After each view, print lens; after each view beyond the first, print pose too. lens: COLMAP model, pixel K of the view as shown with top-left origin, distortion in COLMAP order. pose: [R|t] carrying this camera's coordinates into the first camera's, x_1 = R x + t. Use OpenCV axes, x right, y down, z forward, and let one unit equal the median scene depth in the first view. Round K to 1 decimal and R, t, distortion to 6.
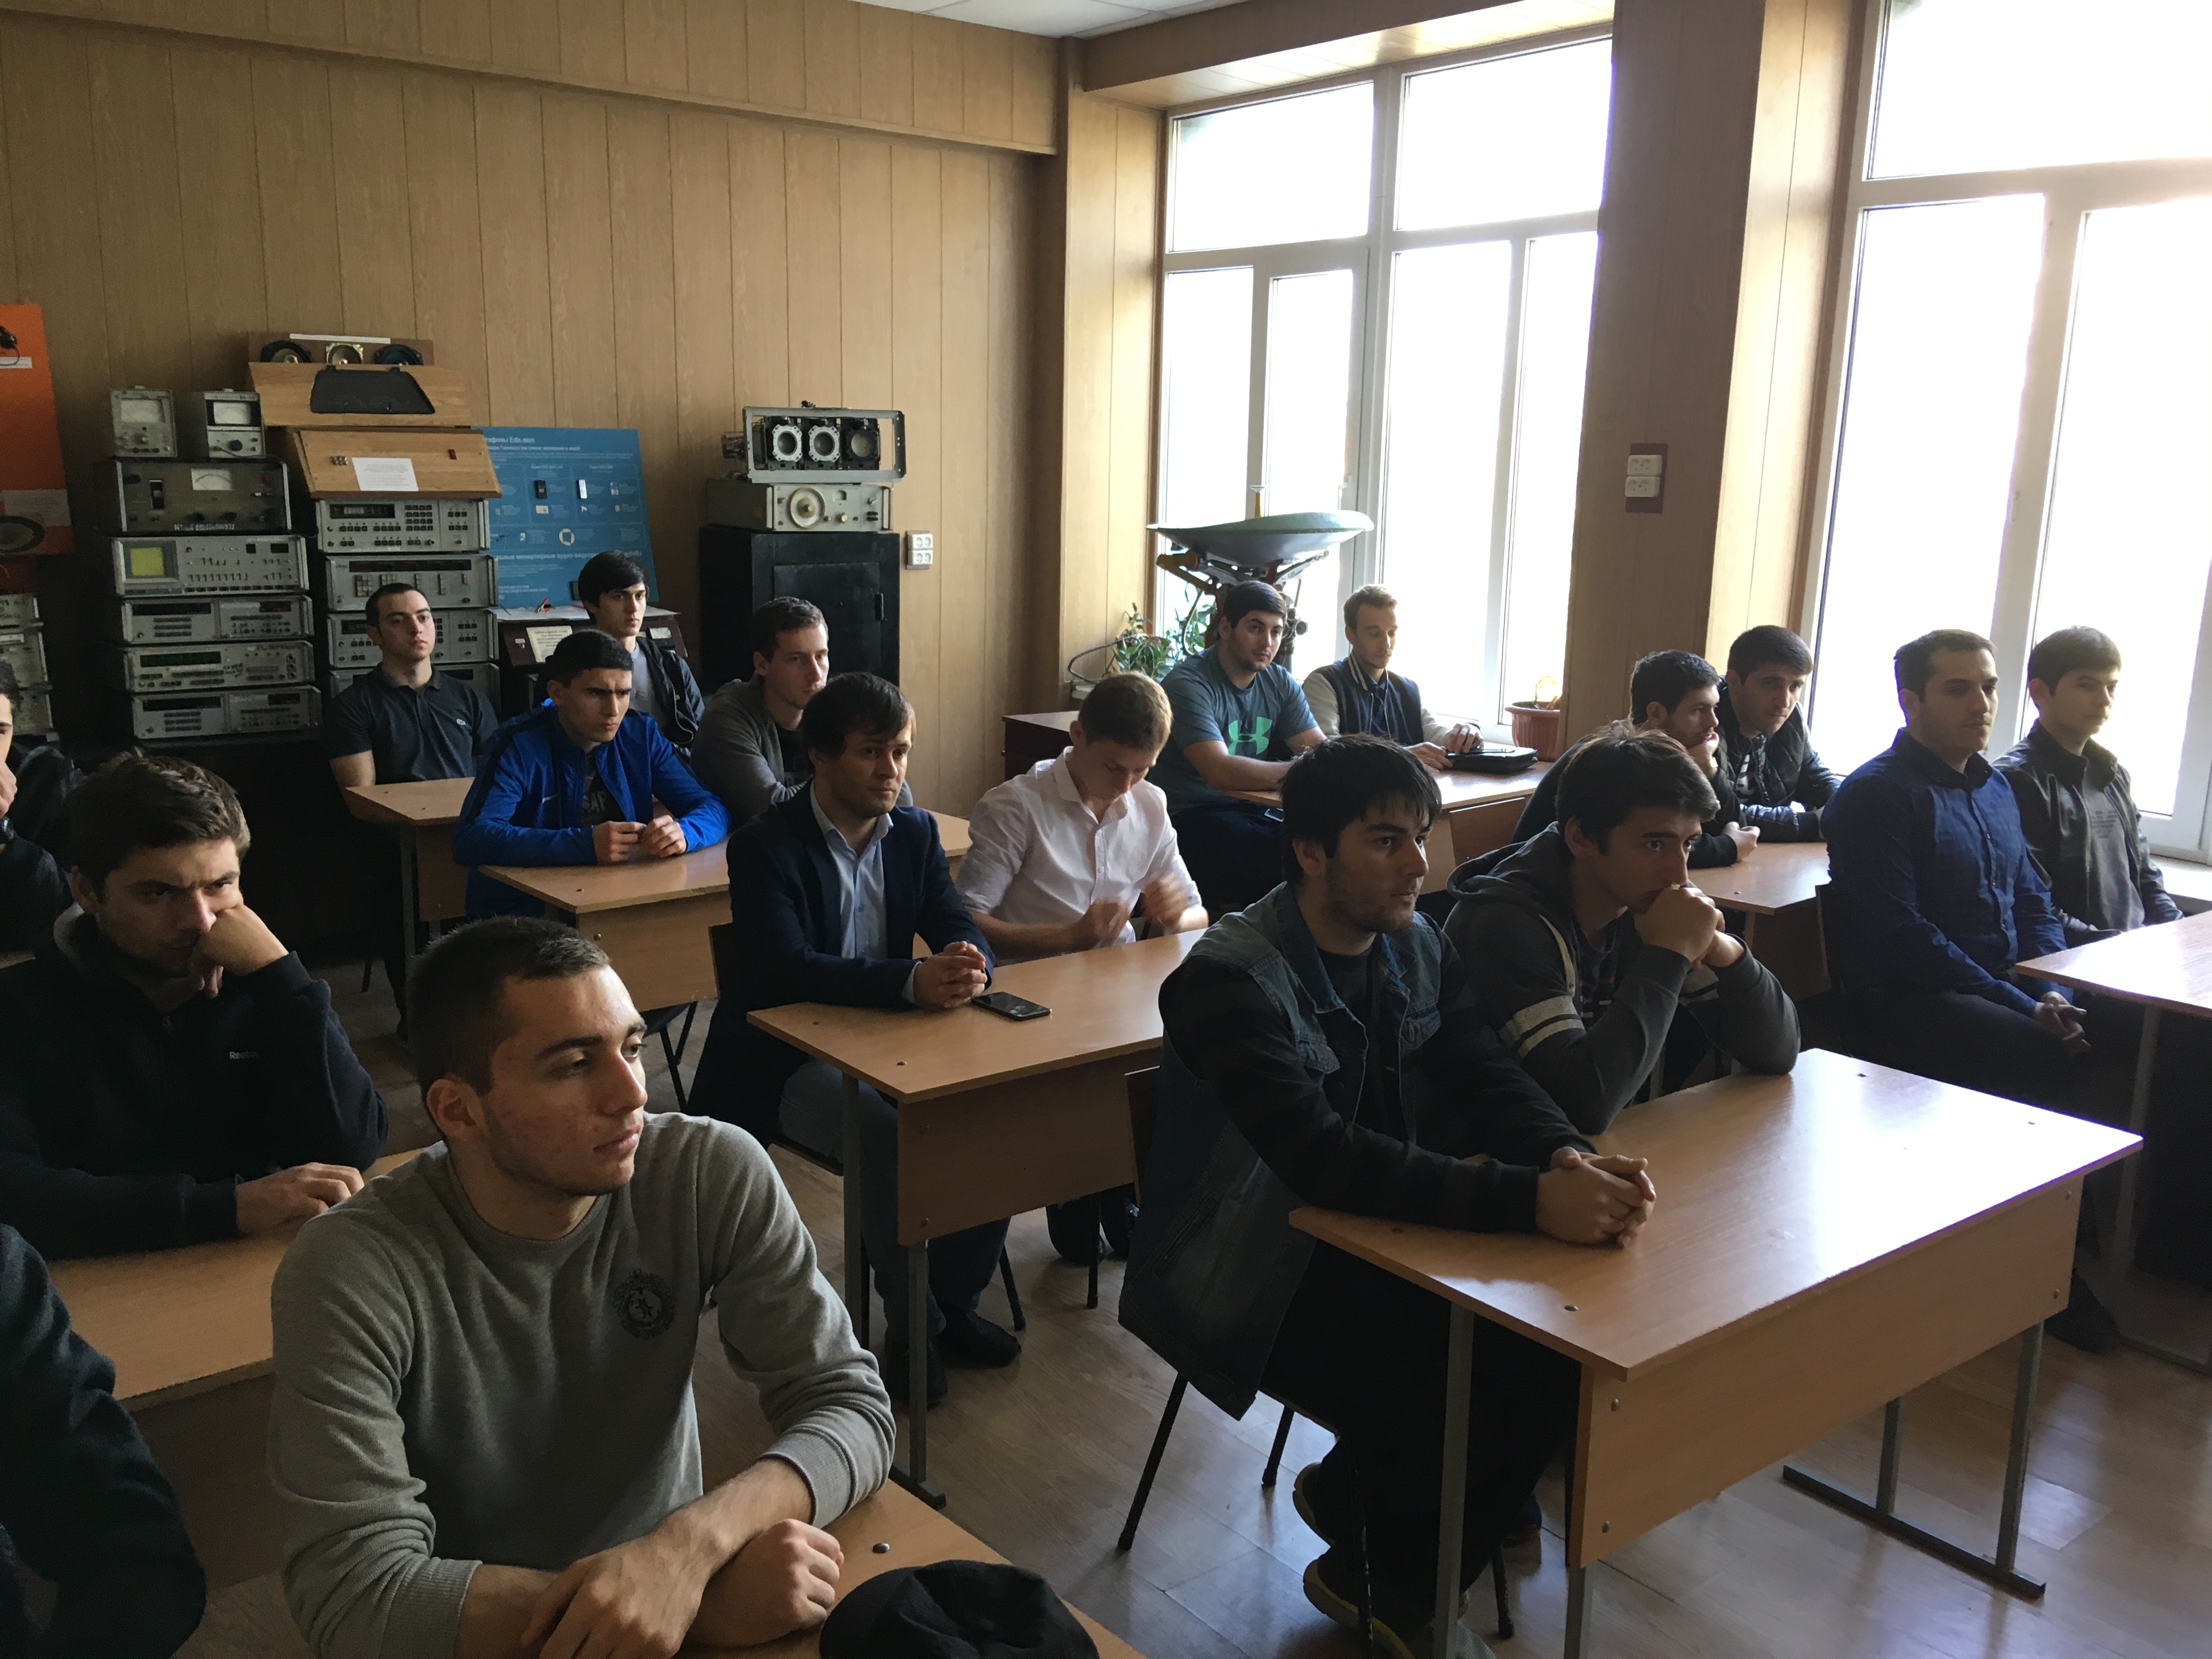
lens RADIAL K [[1926.9, 0, 1103.5], [0, 1926.9, 832.9], [0, 0, 1]] dist [0.064348, -0.013252]
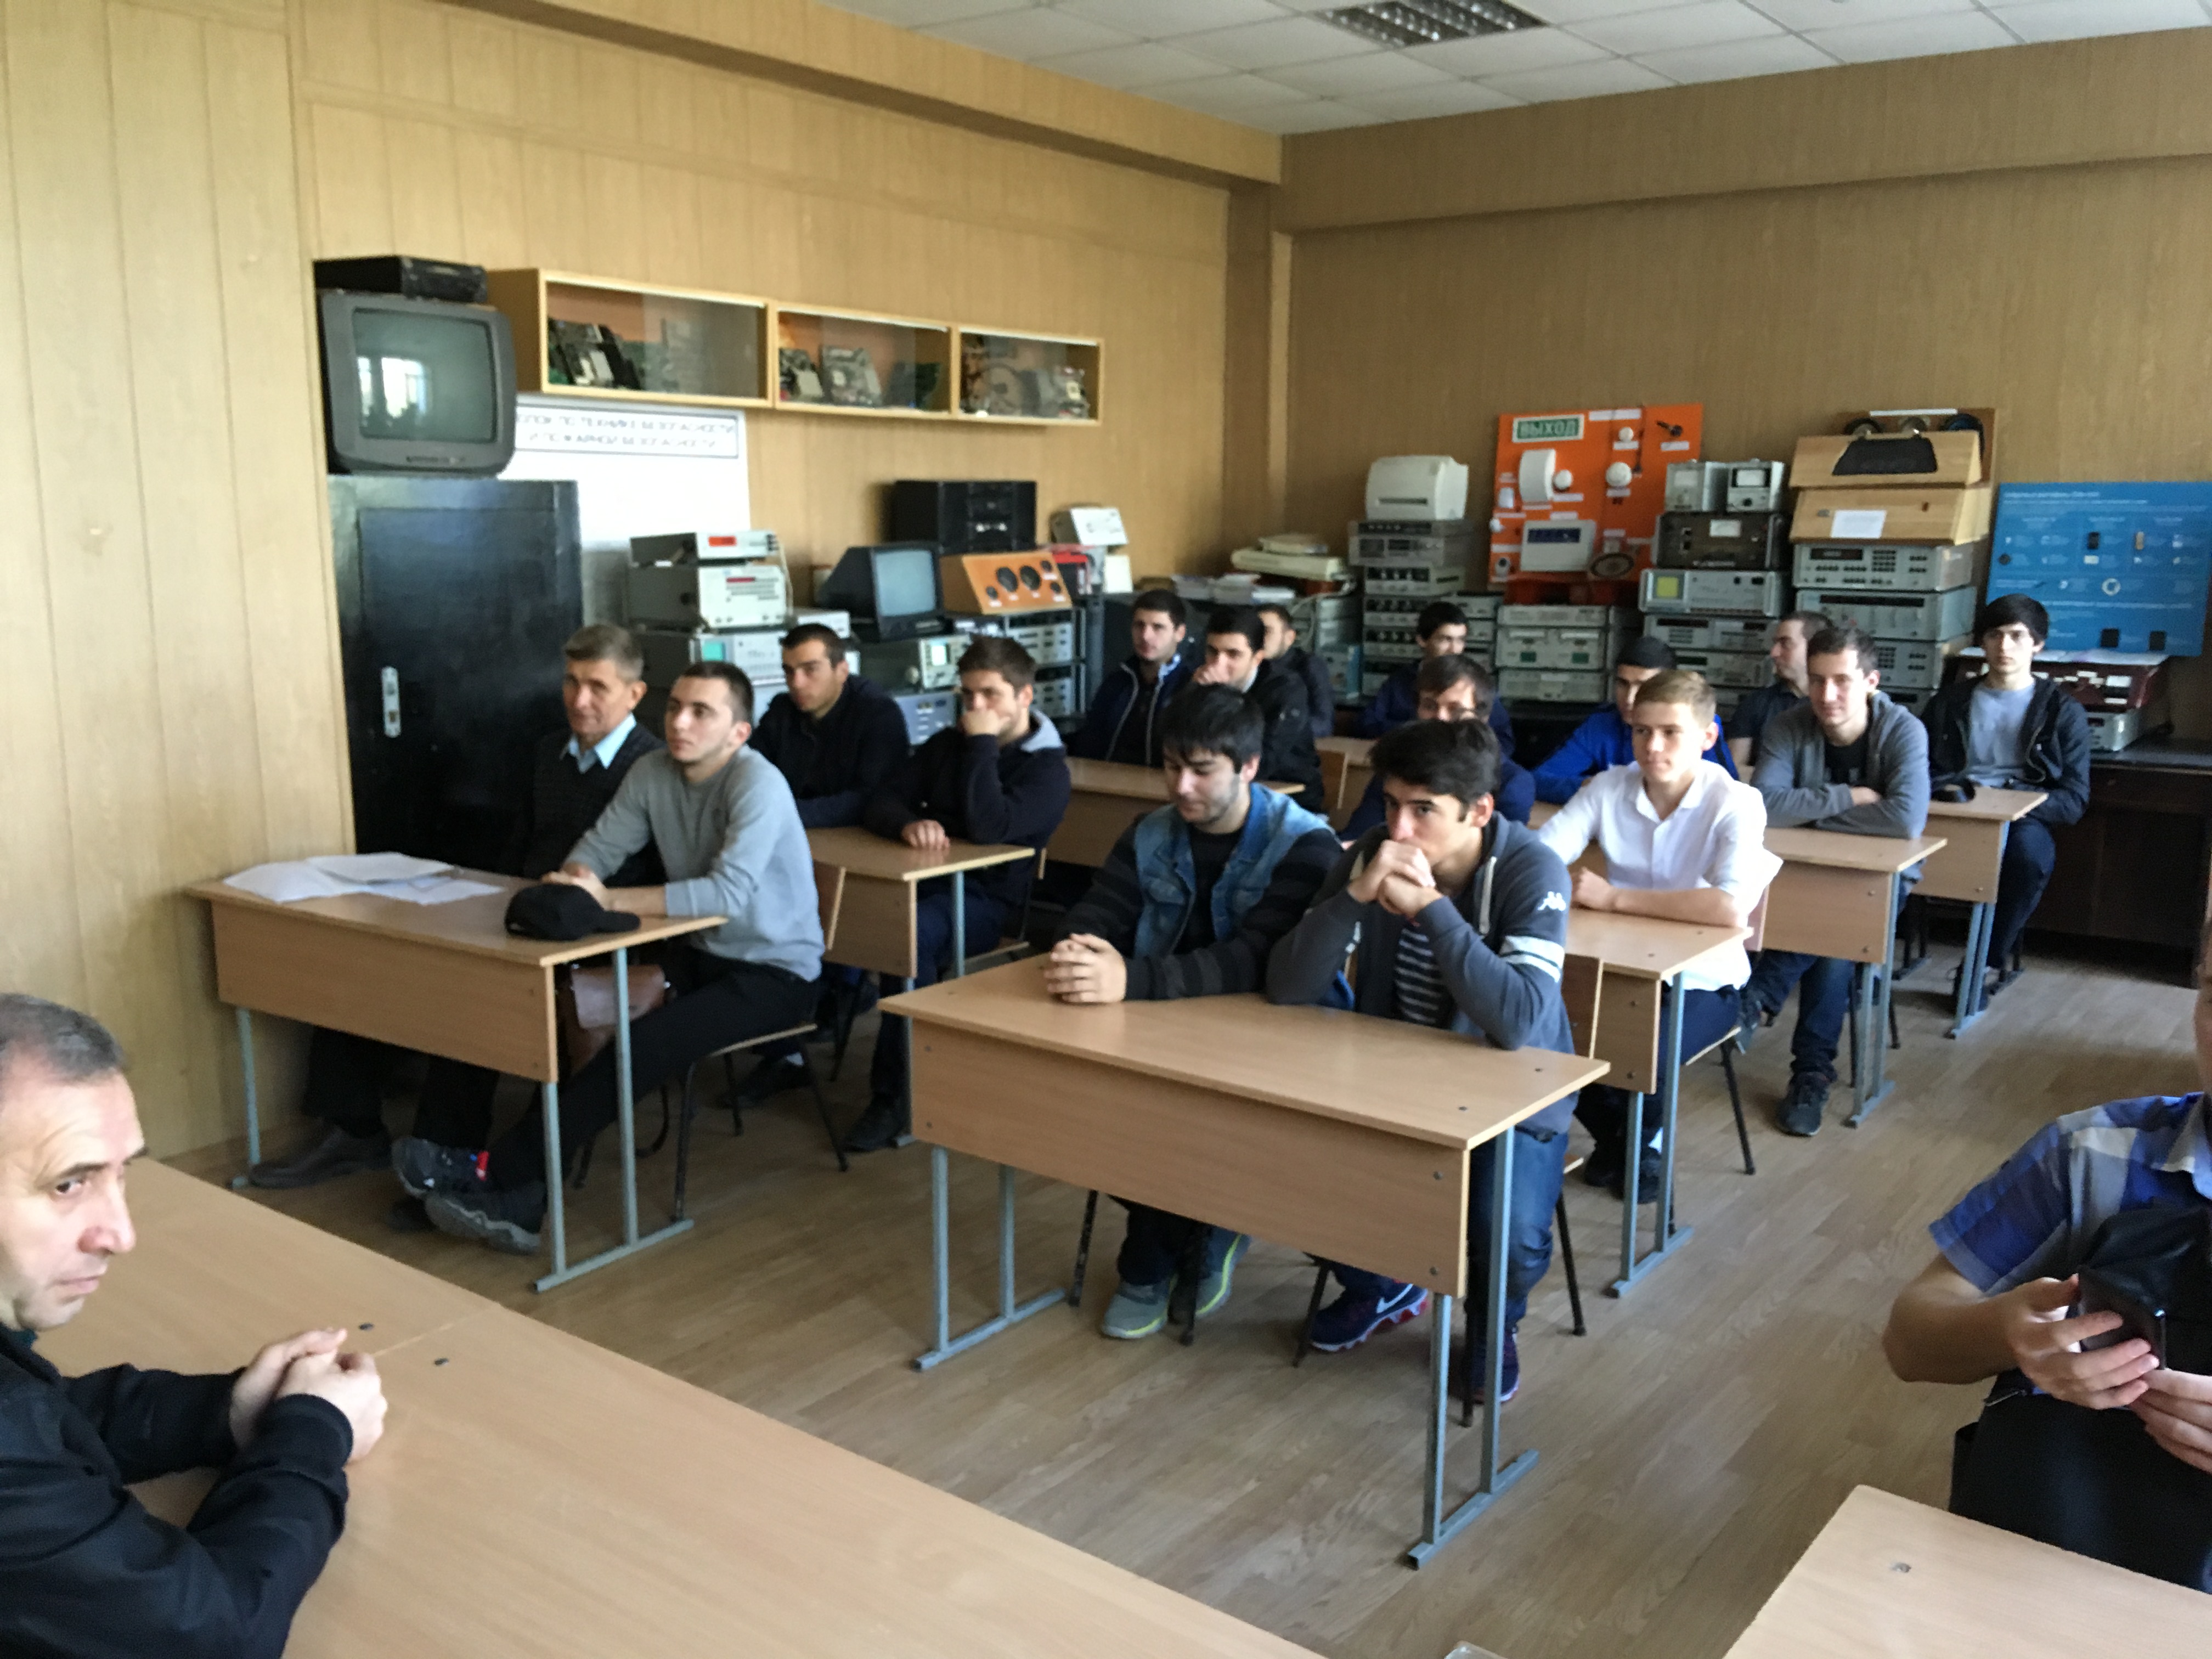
lens RADIAL K [[1926.9, 0, 1106.5], [0, 1926.9, 830.9], [0, 0, 1]] dist [0.064348, -0.013252]
pose [[0.267011, 0.151282, -0.951745, 0.679217], [-0.196638, 0.975376, 0.099872, -0.028061], [0.943418, 0.160483, 0.290185, 0.242638]]
